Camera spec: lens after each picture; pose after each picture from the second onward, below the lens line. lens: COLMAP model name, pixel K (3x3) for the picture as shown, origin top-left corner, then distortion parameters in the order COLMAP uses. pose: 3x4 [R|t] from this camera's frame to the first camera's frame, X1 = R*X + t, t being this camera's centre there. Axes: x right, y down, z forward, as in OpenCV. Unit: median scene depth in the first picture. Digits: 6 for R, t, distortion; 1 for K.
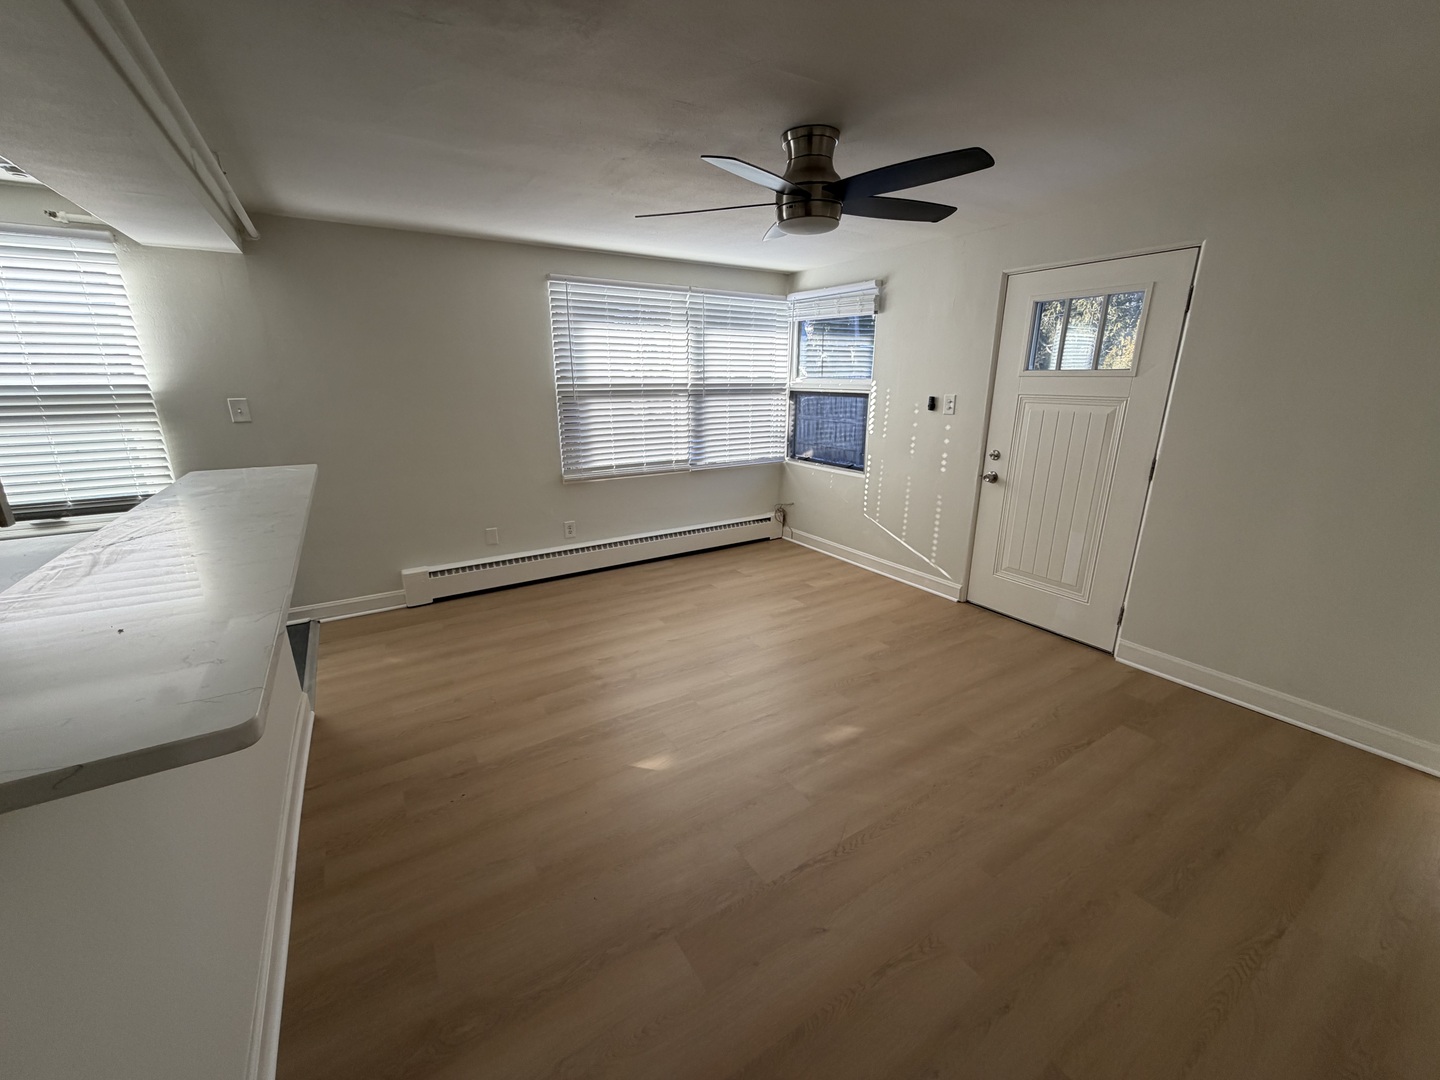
lens RADIAL K [[570.8, 0, 717.1], [0, 570.8, 541.3], [0, 0, 1]] dist [-0.001413, 0.000217]
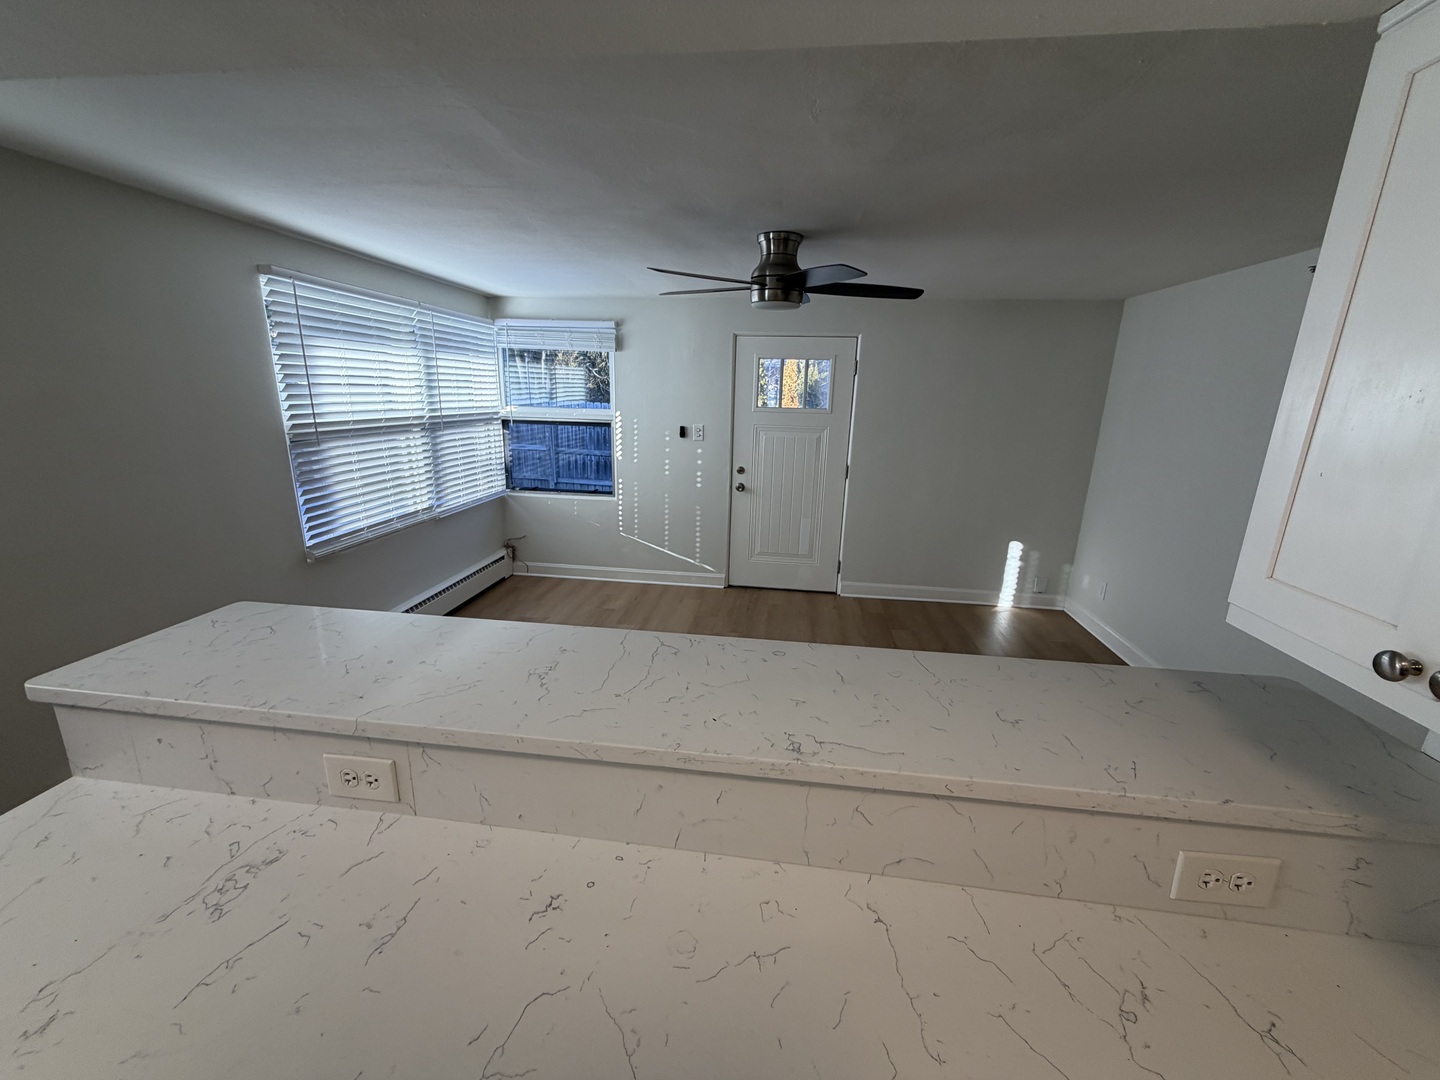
lens RADIAL K [[570.8, 0, 717.1], [0, 570.8, 541.3], [0, 0, 1]] dist [-0.001413, 0.000217]
pose [[0.638714, -0.183084, 0.747345, -0.478419], [0.191814, 0.978501, 0.075780, -0.087278], [-0.745152, 0.094950, 0.660101, 0.165766]]
